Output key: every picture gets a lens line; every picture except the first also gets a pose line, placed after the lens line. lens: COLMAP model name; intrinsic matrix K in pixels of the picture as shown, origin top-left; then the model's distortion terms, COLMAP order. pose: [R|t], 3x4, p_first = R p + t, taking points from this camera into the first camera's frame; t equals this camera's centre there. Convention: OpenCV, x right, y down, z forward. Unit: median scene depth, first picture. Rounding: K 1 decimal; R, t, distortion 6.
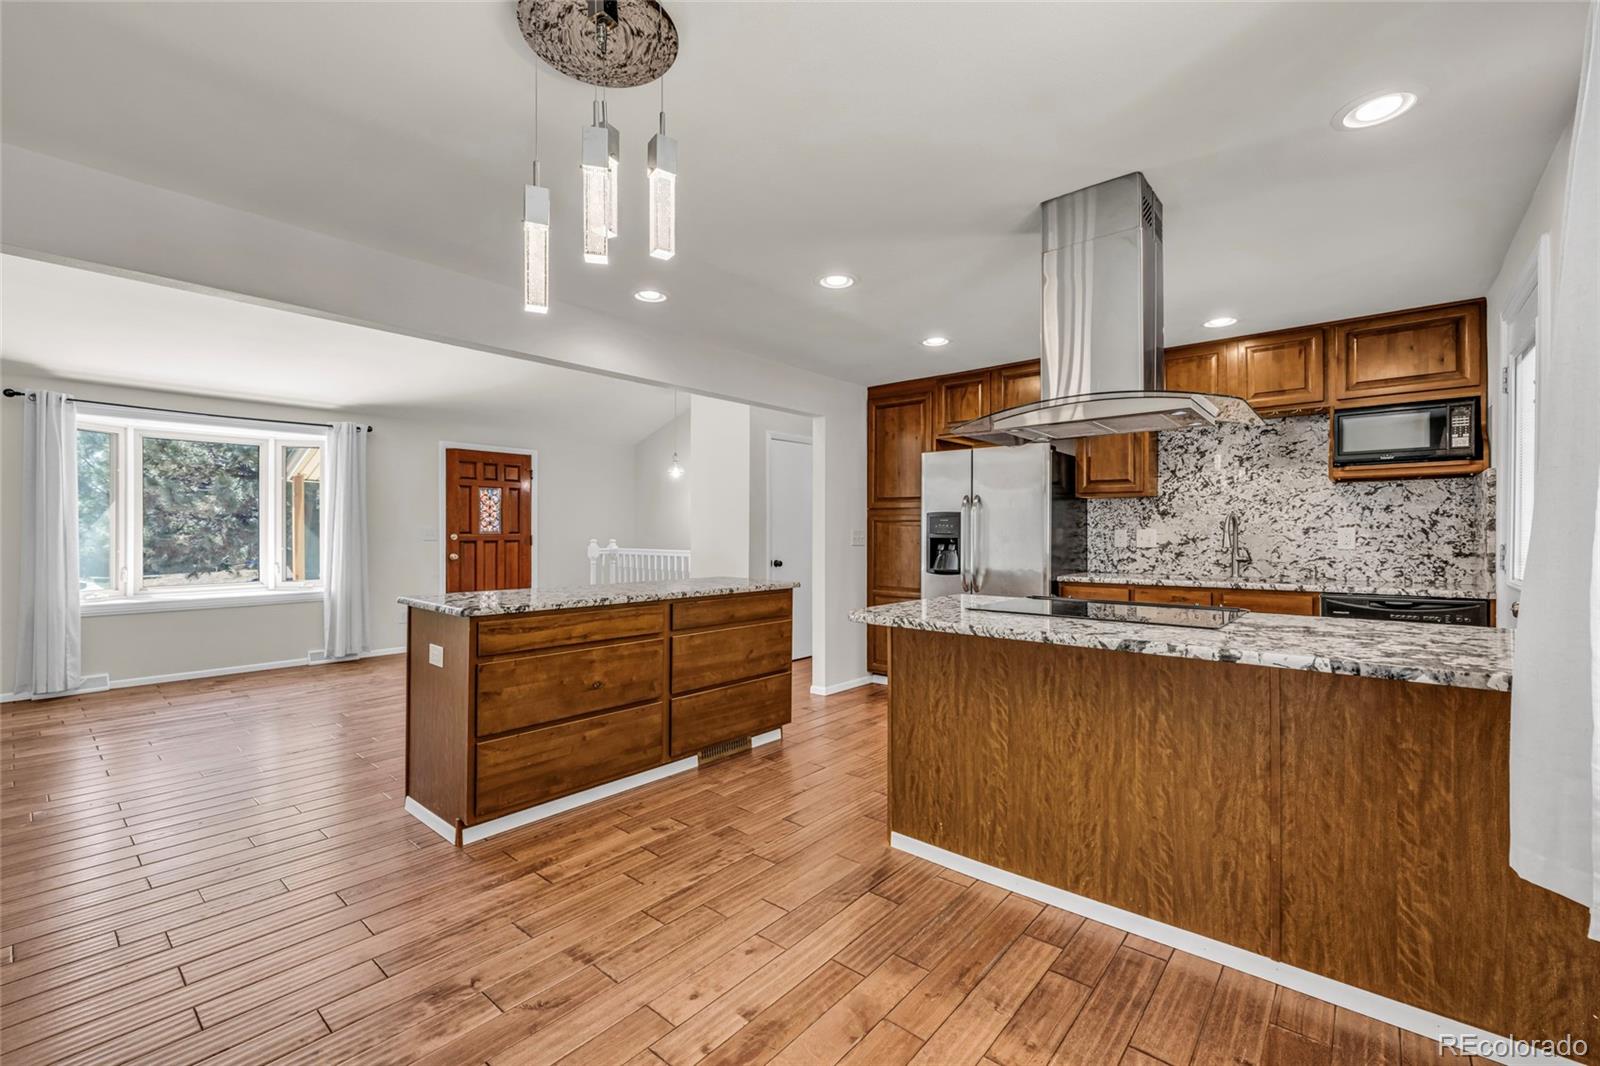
lens RADIAL K [[674.5, 0, 790.6], [0, 674.5, 533.5], [0, 0, 1]] dist [0.000280, -0.000070]
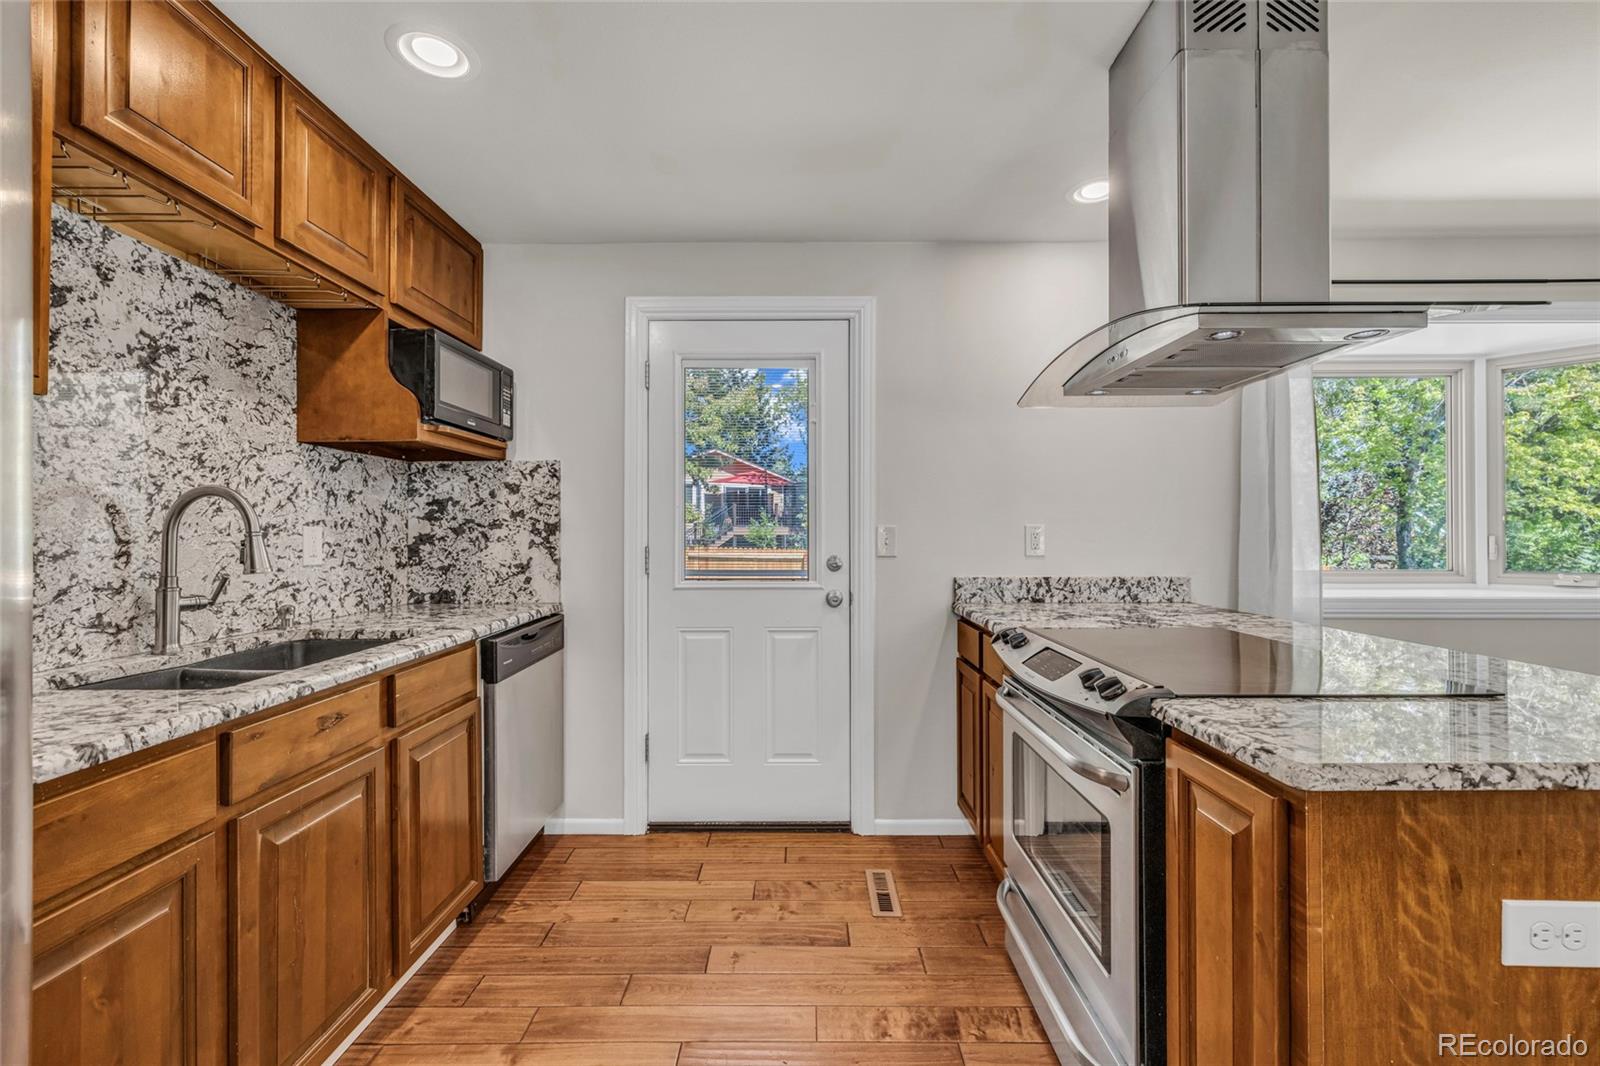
lens RADIAL K [[674.5, 0, 800.4], [0, 674.5, 531.7], [0, 0, 1]] dist [0.000280, -0.000070]
pose [[-0.652581, 0.004262, 0.757707, 0.147089], [0.004212, 0.999989, -0.001997, -0.001354], [-0.757707, 0.001889, -0.652592, 1.067913]]
